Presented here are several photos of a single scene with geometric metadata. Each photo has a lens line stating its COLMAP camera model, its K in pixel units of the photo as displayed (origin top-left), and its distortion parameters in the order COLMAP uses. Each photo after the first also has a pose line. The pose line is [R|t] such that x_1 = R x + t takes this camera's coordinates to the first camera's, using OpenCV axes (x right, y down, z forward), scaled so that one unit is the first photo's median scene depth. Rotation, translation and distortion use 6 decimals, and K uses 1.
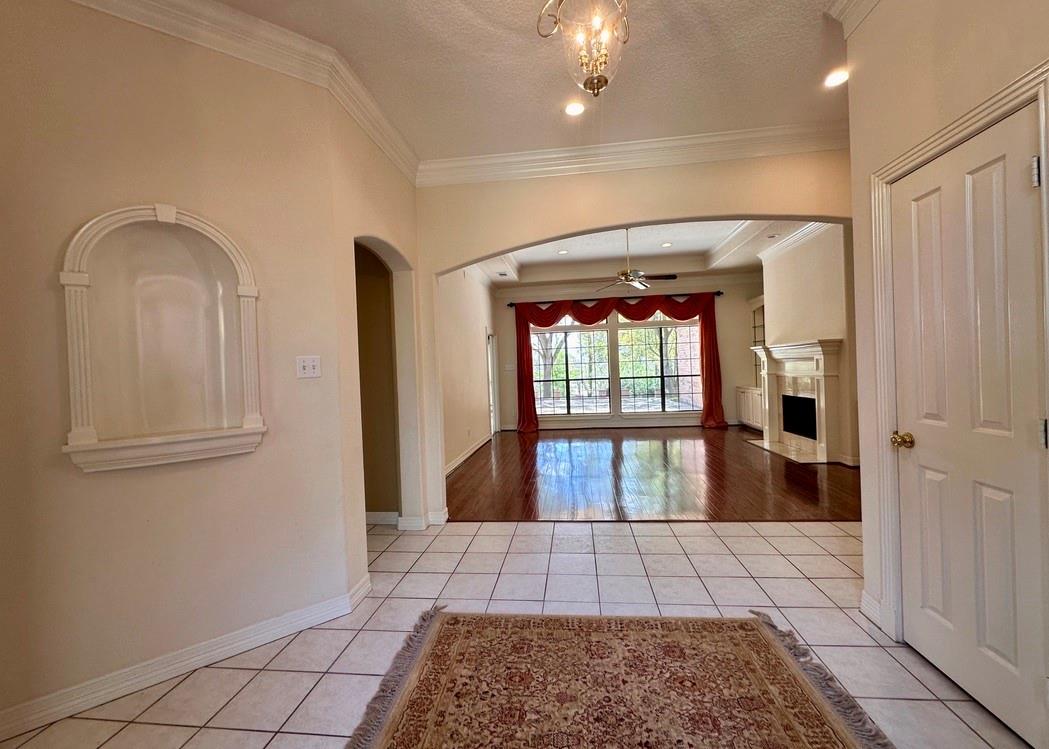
lens RADIAL K [[419.0, 0, 524.5], [0, 419.0, 374.5], [0, 0, 1]] dist [0.002727, 0.000170]
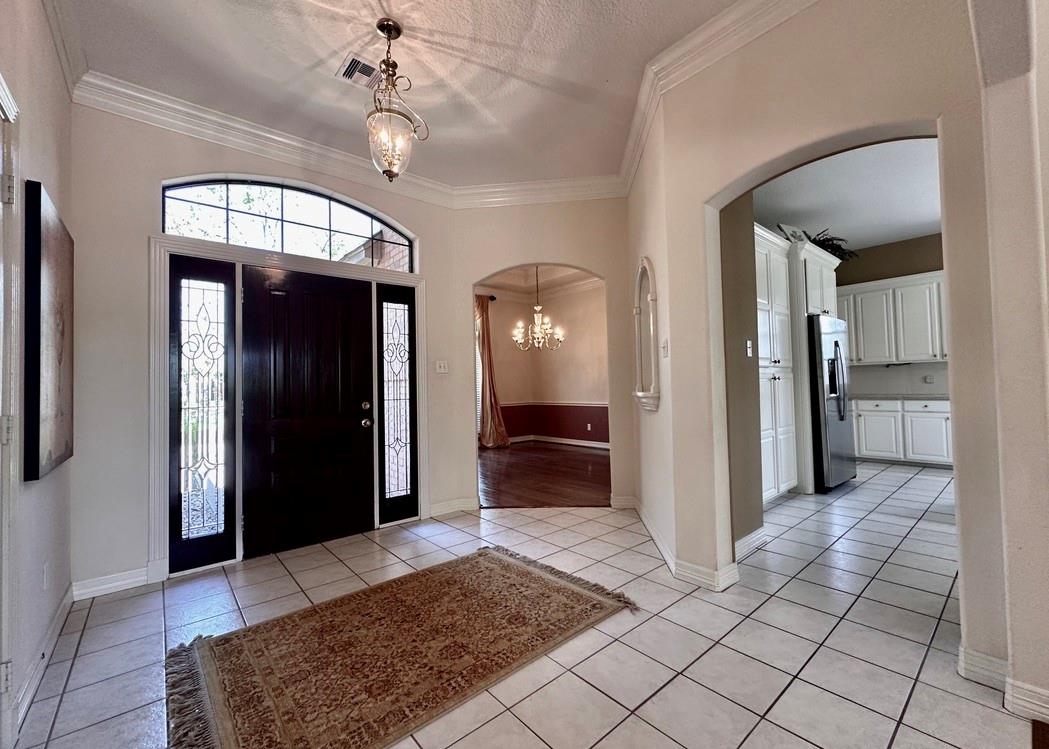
lens RADIAL K [[419.0, 0, 524.5], [0, 419.0, 374.5], [0, 0, 1]] dist [0.002727, 0.000170]
pose [[-0.668249, 0.038062, -0.742963, 0.639355], [0.049433, 0.998755, 0.006705, 0.029197], [0.742293, -0.032246, -0.669299, 1.508844]]
